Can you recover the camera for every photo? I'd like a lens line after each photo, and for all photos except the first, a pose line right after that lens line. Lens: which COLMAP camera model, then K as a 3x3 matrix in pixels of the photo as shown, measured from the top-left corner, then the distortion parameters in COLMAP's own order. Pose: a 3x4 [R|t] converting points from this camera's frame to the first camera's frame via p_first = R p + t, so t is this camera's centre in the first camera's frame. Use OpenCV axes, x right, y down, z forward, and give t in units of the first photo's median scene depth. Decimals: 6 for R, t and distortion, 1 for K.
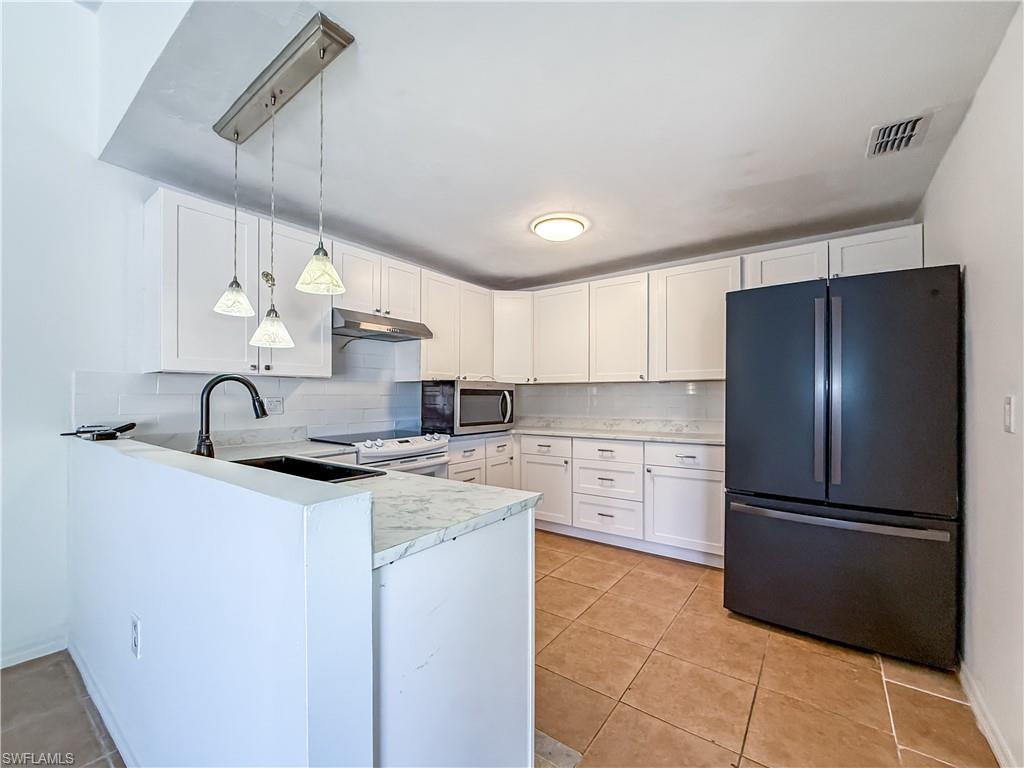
lens RADIAL K [[416.2, 0, 509.6], [0, 416.2, 391.0], [0, 0, 1]] dist [-0.004912, 0.000396]
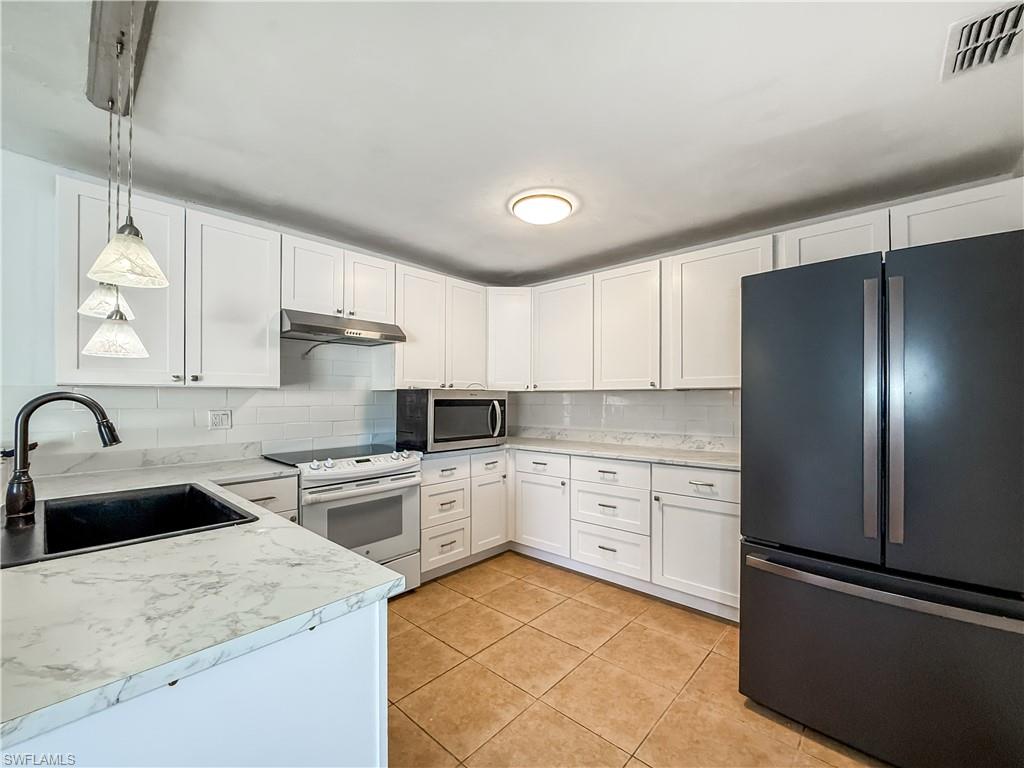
lens RADIAL K [[416.2, 0, 514.3], [0, 416.2, 390.7], [0, 0, 1]] dist [-0.004912, 0.000396]
pose [[0.994983, -0.001896, -0.100028, 0.156165], [0.001536, 0.999992, -0.003681, -0.022894], [0.100034, 0.003509, 0.994978, 0.173090]]
